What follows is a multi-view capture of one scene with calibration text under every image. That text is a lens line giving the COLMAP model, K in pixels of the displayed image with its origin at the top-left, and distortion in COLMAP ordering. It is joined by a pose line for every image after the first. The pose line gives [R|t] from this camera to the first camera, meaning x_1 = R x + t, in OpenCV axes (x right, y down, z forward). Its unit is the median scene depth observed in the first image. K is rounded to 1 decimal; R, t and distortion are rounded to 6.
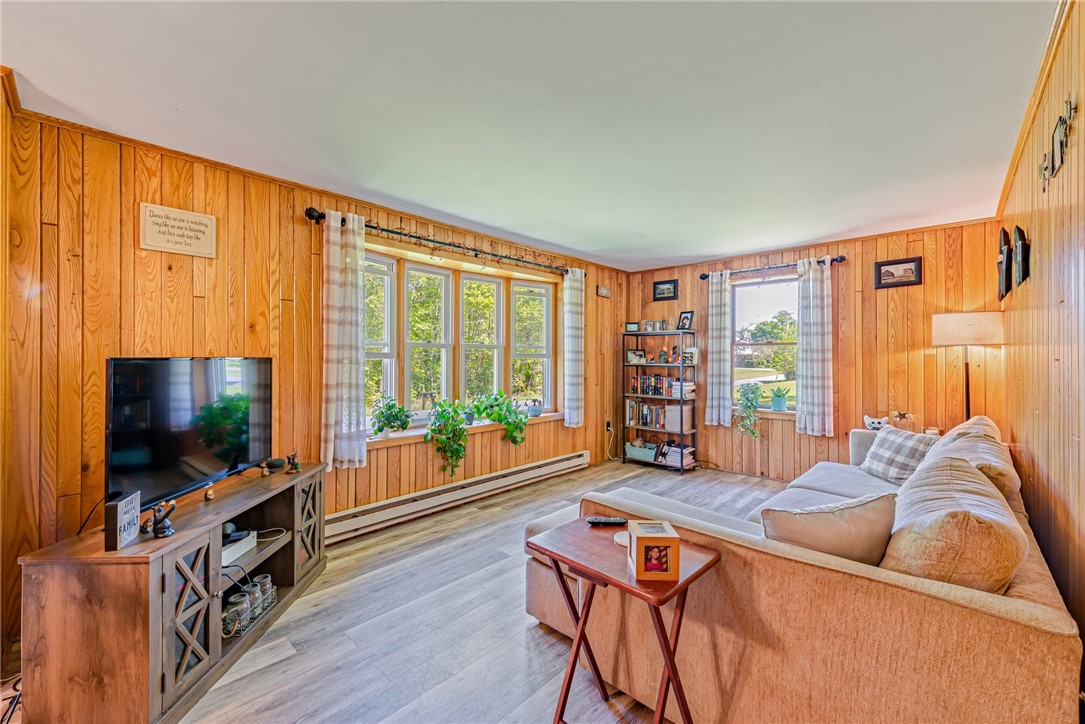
lens RADIAL K [[430.5, 0, 544.5], [0, 430.5, 359.3], [0, 0, 1]] dist [0.000684, -0.000037]
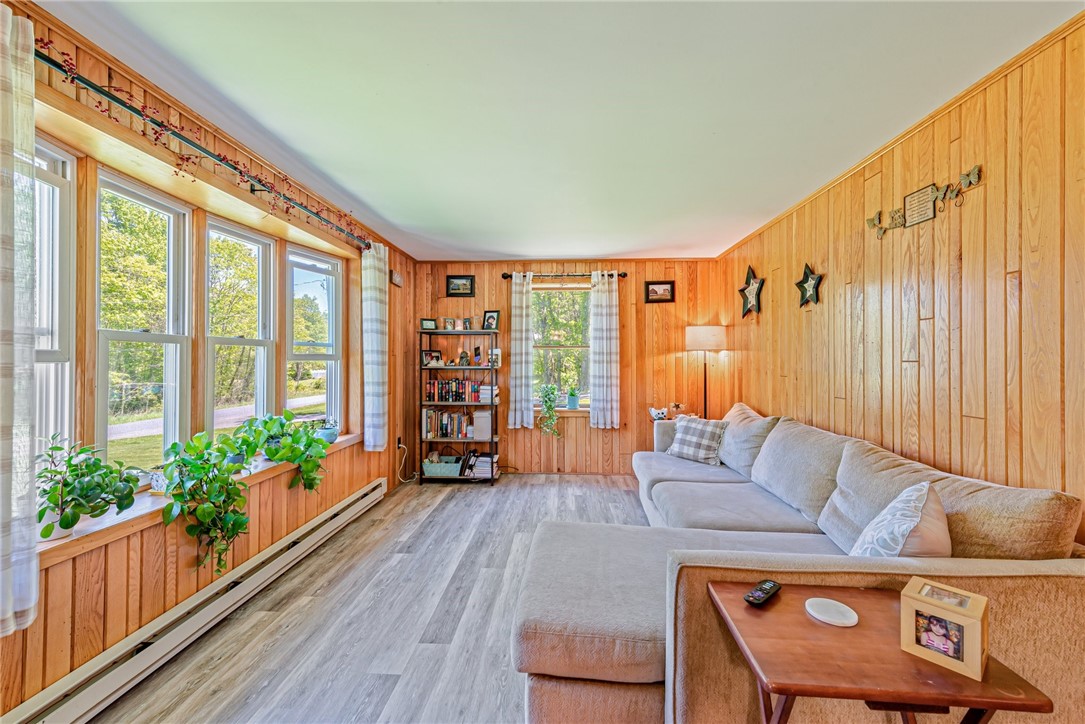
lens RADIAL K [[424.8, 0, 544.8], [0, 424.8, 358.6], [0, 0, 1]] dist [0.001632, -0.000669]
pose [[0.763376, -0.000027, 0.645954, -0.200097], [0.003175, 0.999988, -0.003711, -0.002386], [-0.645946, 0.004884, 0.763367, 0.240893]]
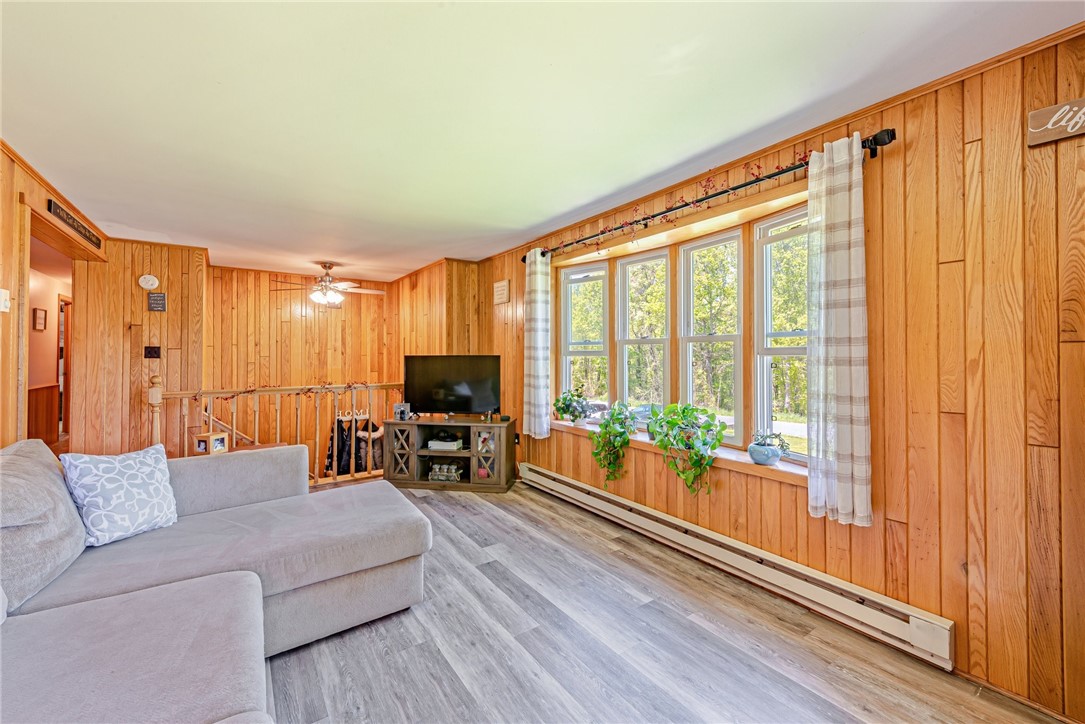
lens RADIAL K [[430.5, 0, 544.5], [0, 430.5, 359.3], [0, 0, 1]] dist [0.000684, -0.000037]
pose [[-0.203131, 0.007065, -0.979126, 0.562621], [-0.001684, 0.999970, 0.007565, -0.001997], [0.979150, 0.003185, -0.203113, 0.847406]]
